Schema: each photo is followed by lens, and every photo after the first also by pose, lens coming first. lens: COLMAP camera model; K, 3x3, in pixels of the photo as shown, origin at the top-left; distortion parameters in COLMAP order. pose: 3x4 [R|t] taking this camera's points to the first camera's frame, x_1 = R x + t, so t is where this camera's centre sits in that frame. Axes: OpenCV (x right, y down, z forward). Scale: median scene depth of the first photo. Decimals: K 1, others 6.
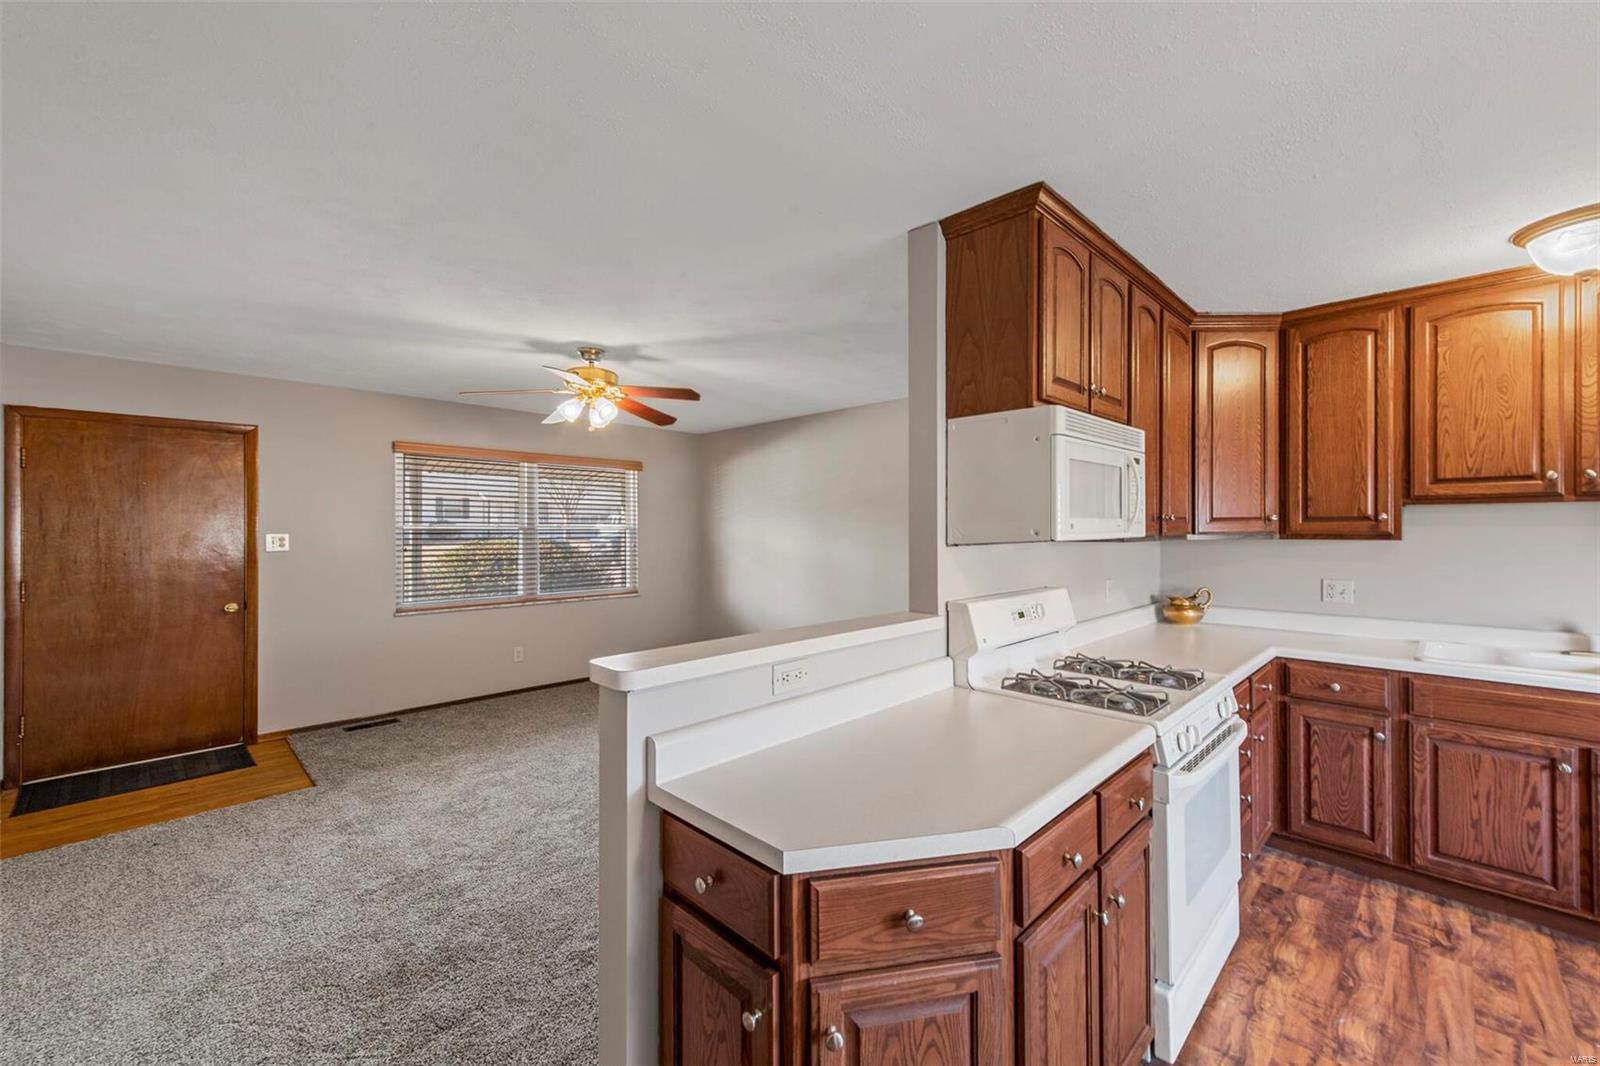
lens RADIAL K [[638.1, 0, 803.4], [0, 638.1, 530.5], [0, 0, 1]] dist [0.019821, -0.004353]
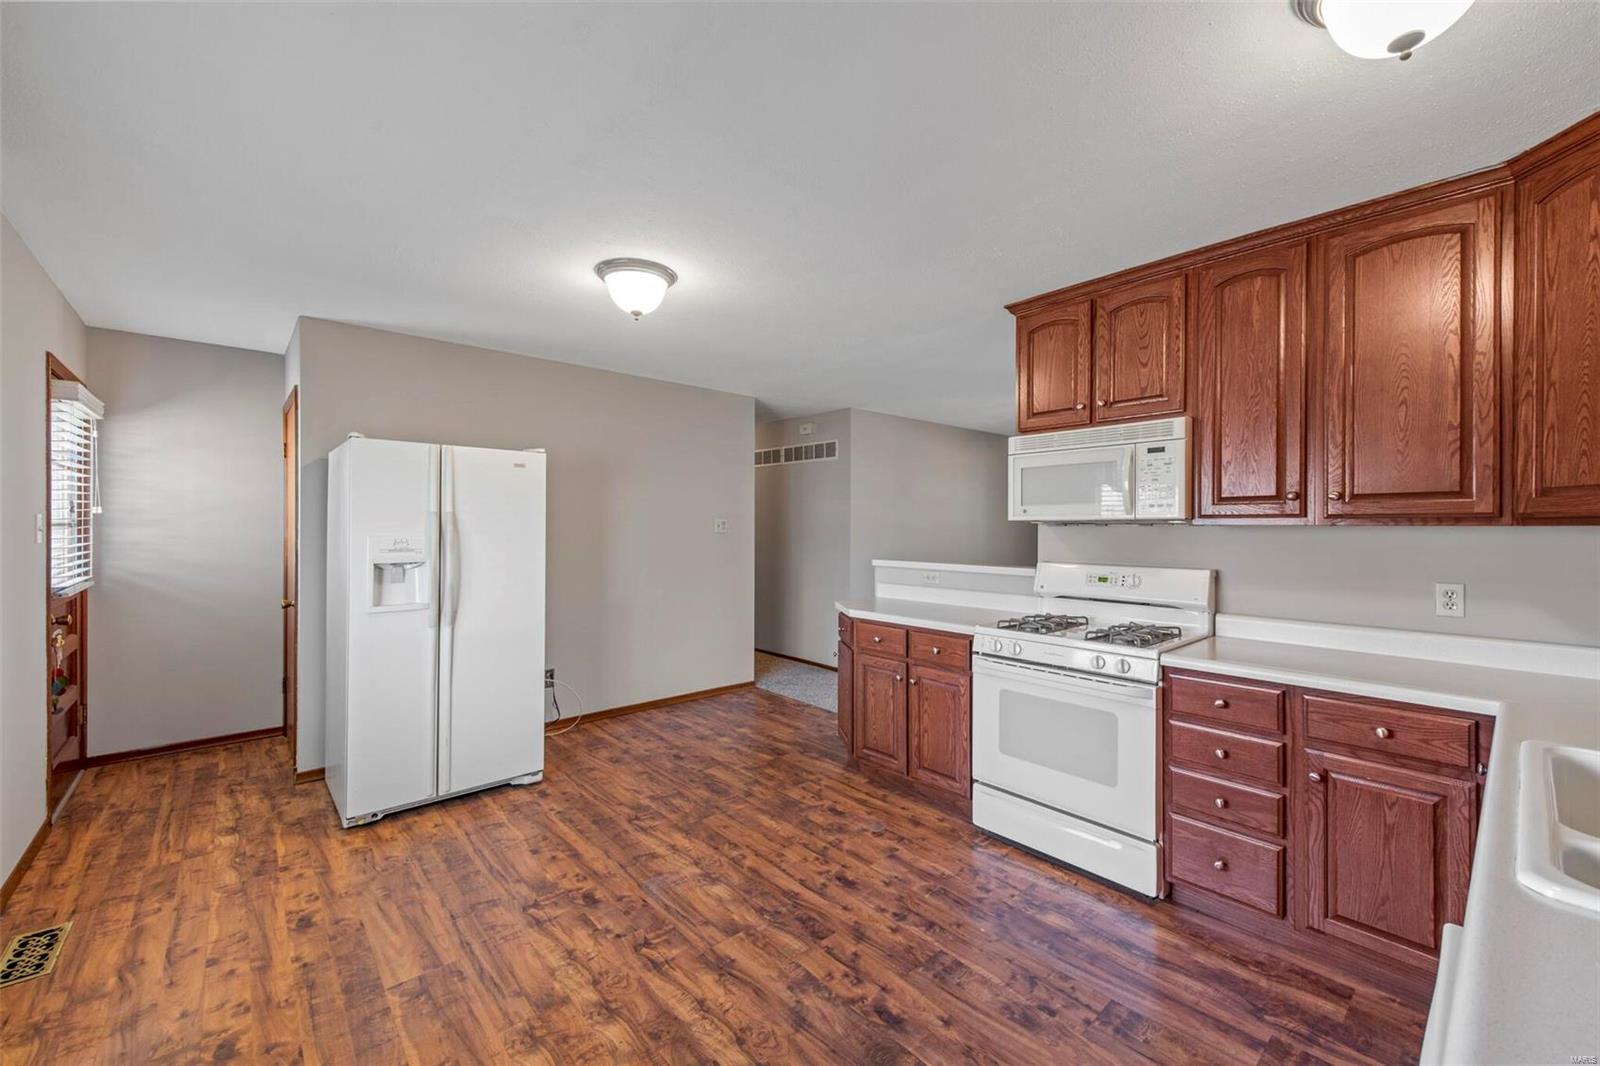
lens RADIAL K [[638.1, 0, 813.1], [0, 638.1, 527.7], [0, 0, 1]] dist [0.019821, -0.004353]
pose [[-0.052445, 0.004595, -0.998613, 1.420823], [-0.008130, 0.999954, 0.005028, 0.021129], [0.998591, 0.008383, -0.052405, 0.407132]]
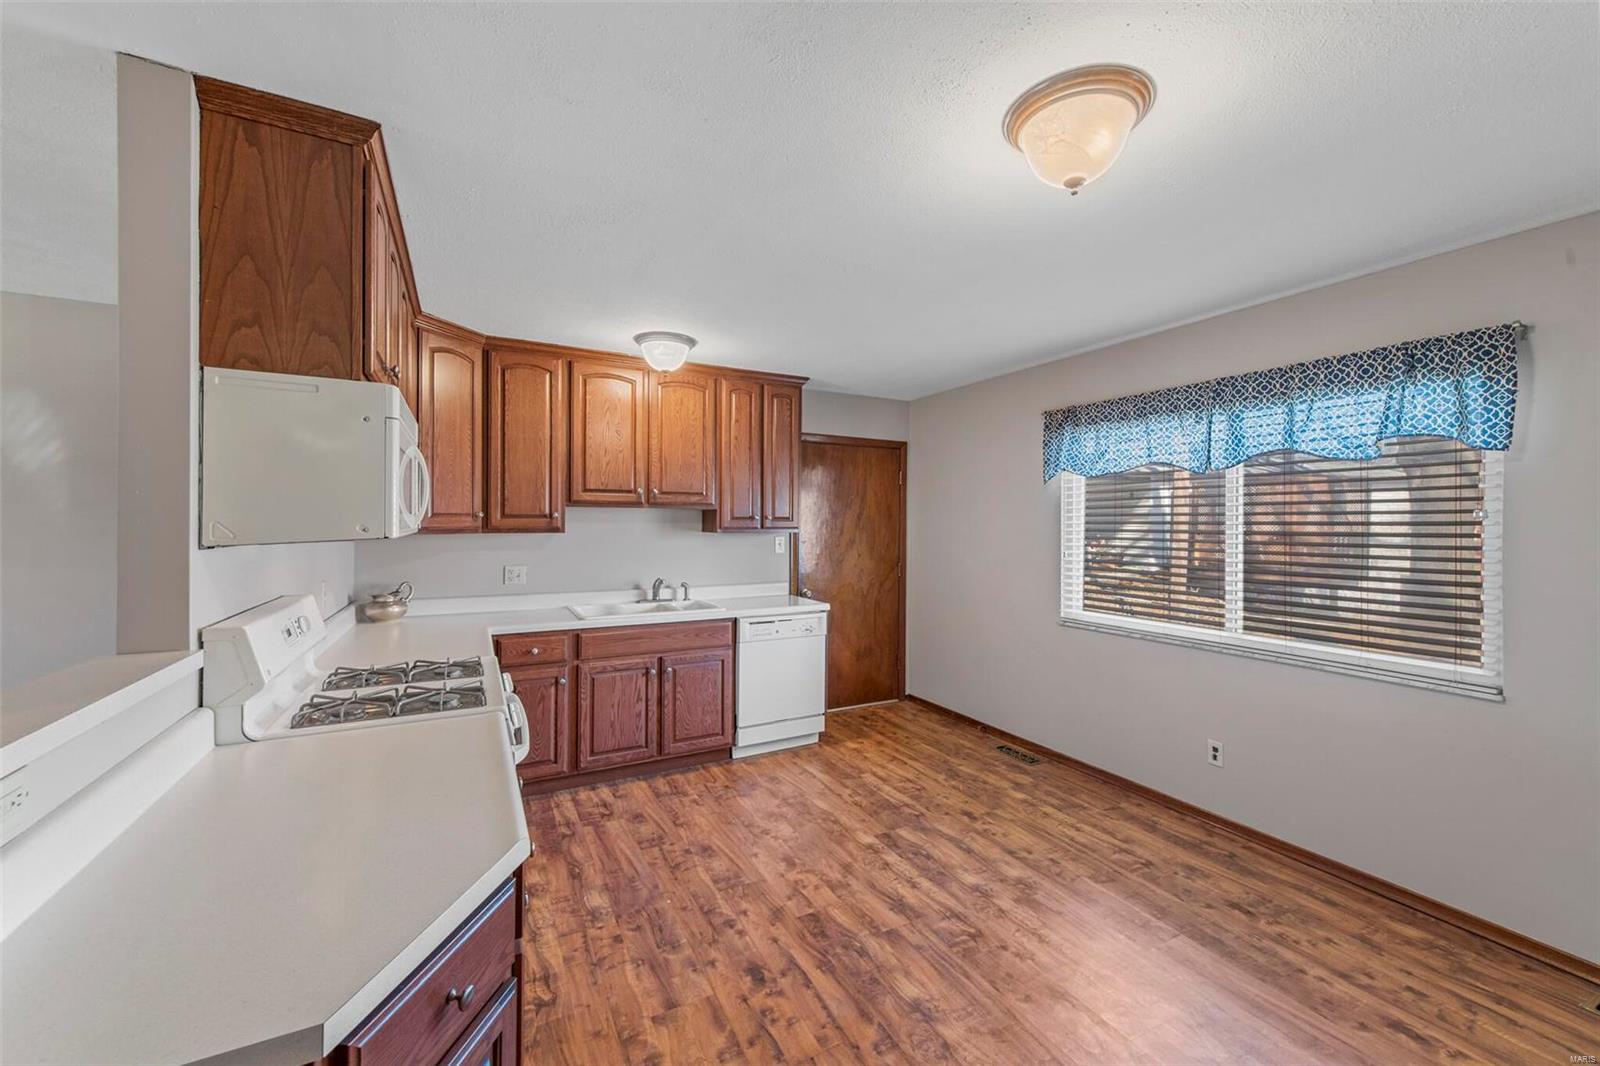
lens RADIAL K [[638.1, 0, 808.4], [0, 638.1, 525.8], [0, 0, 1]] dist [0.019821, -0.004353]
pose [[0.296444, -0.000480, 0.955050, -0.196617], [-0.002243, 0.999997, 0.001199, -0.002284], [-0.955047, -0.002498, 0.296442, 0.127503]]
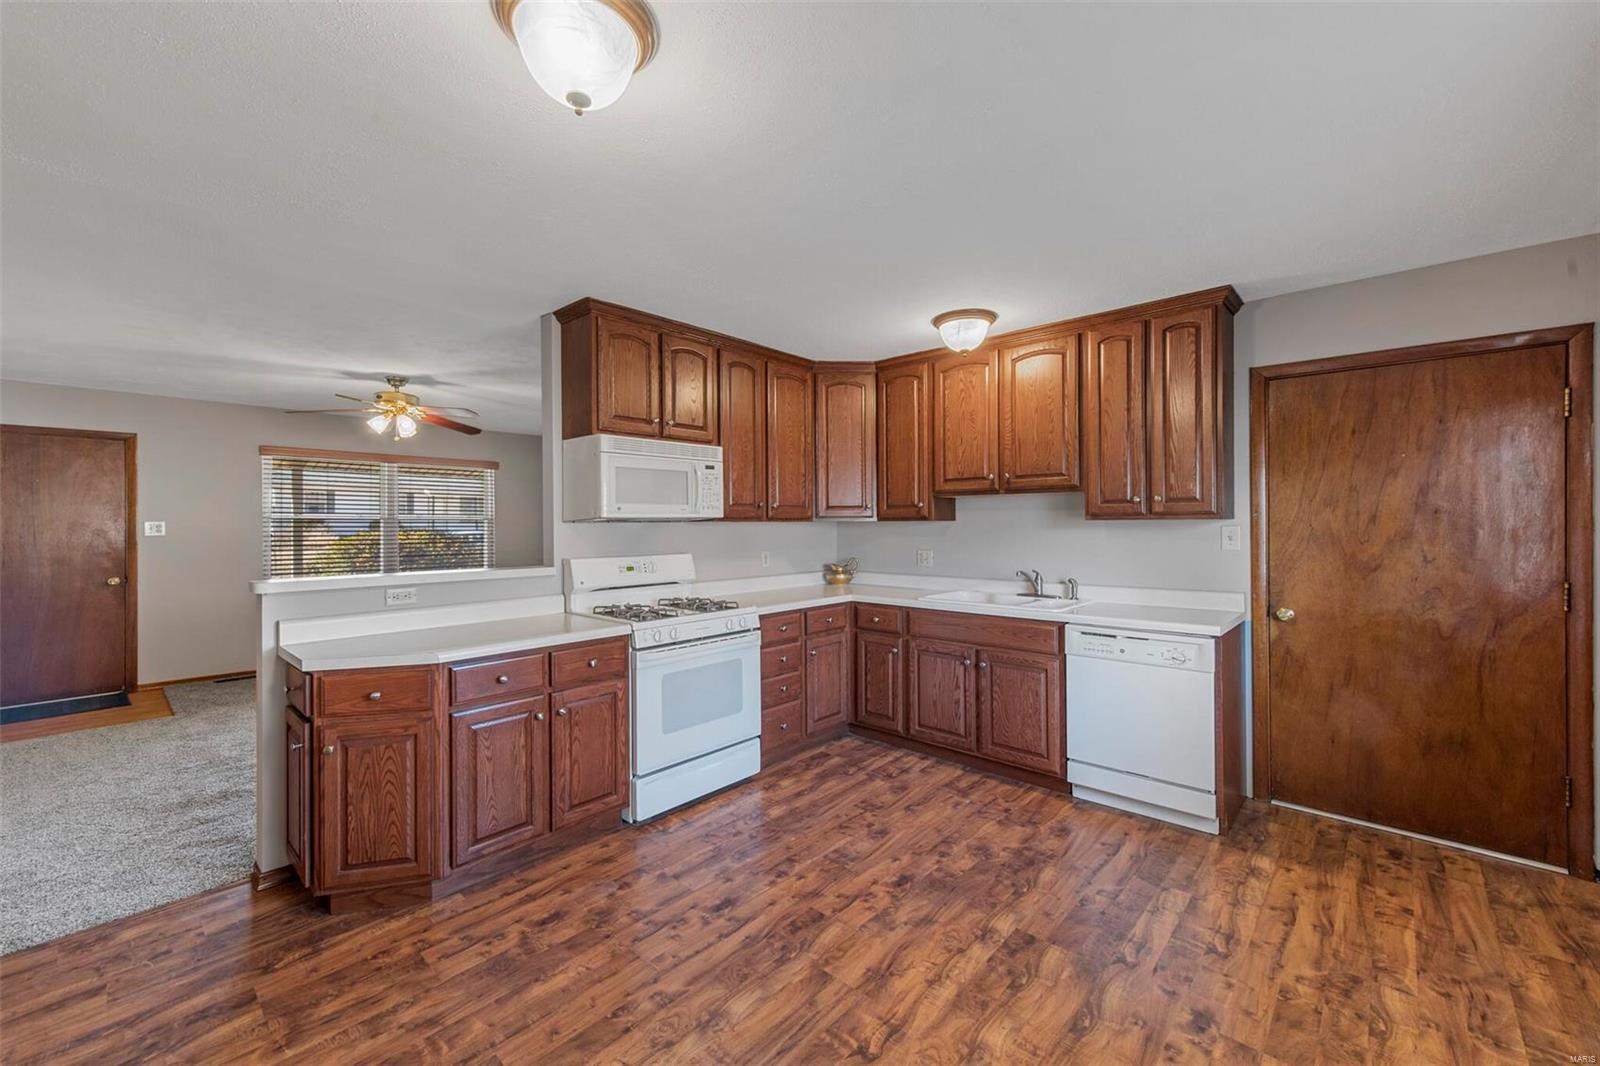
lens RADIAL K [[638.1, 0, 796.9], [0, 638.1, 524.8], [0, 0, 1]] dist [0.019821, -0.004353]
pose [[0.999290, -0.002570, 0.037590, 0.576135], [0.002613, 0.999996, -0.001091, 0.025715], [-0.037587, 0.001188, 0.999293, -0.444190]]
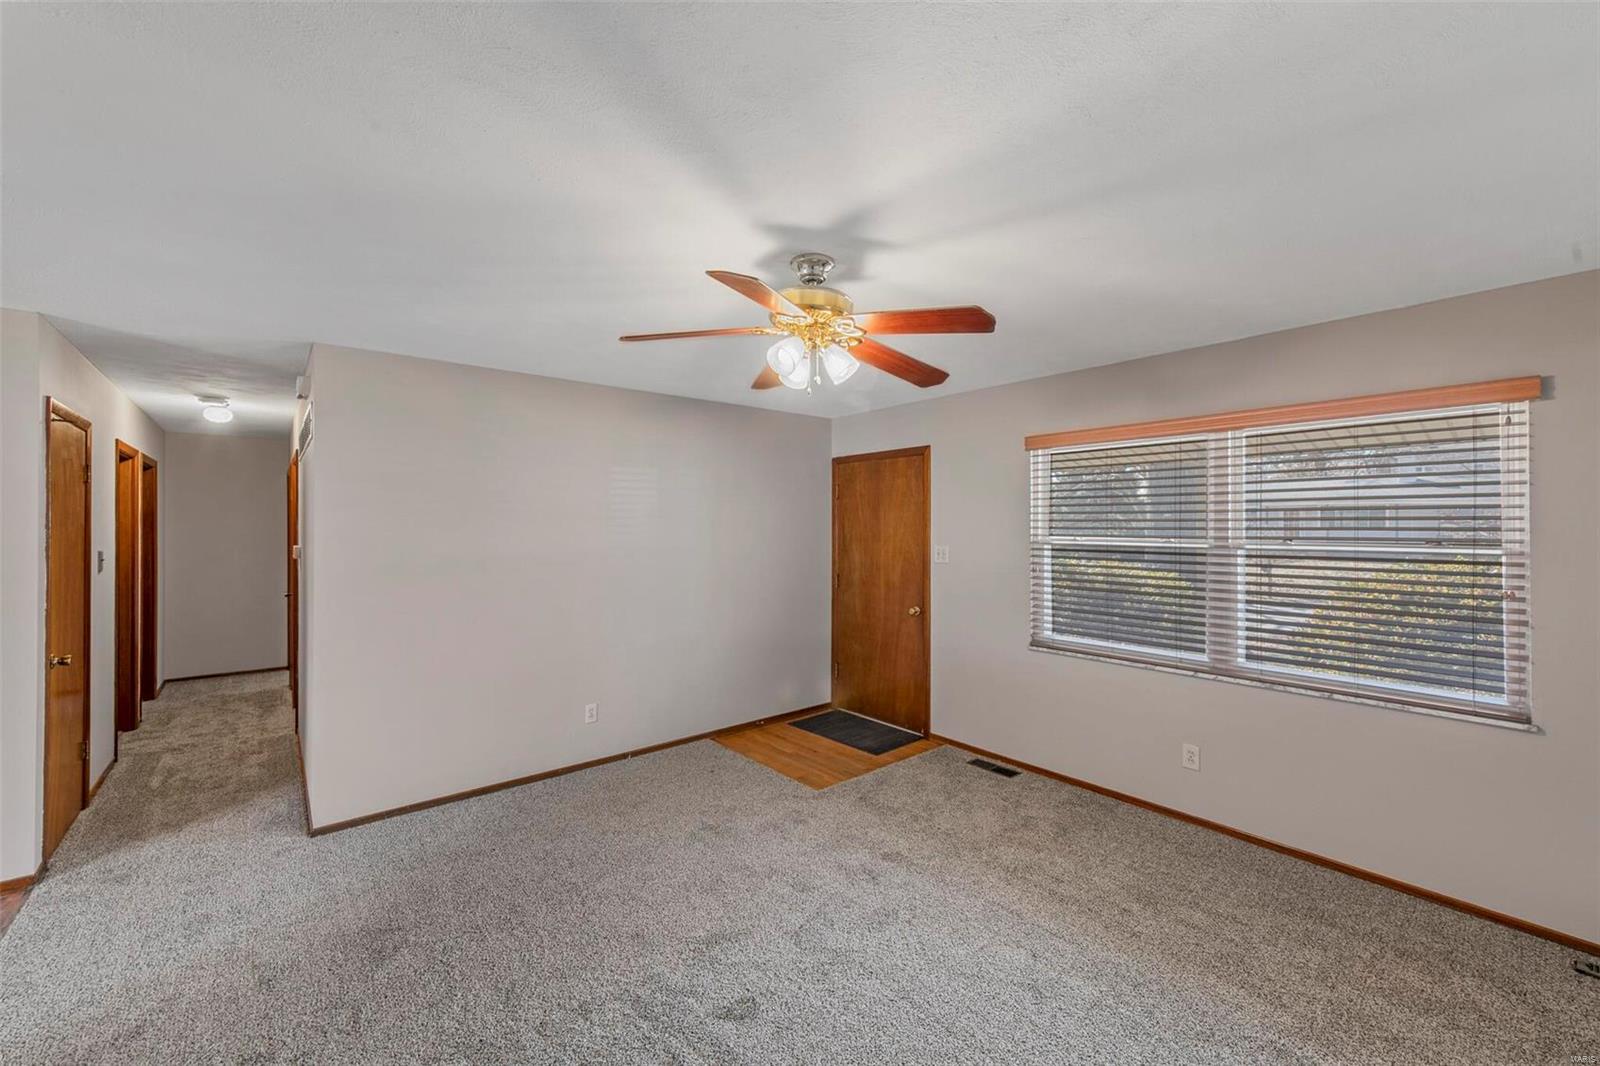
lens RADIAL K [[638.1, 0, 808.6], [0, 638.1, 525.6], [0, 0, 1]] dist [0.019821, -0.004353]
pose [[-0.073195, -0.002799, -0.997314, 0.368837], [-0.004738, 0.999986, -0.002458, -0.038417], [0.997306, 0.004546, -0.073208, 1.393311]]
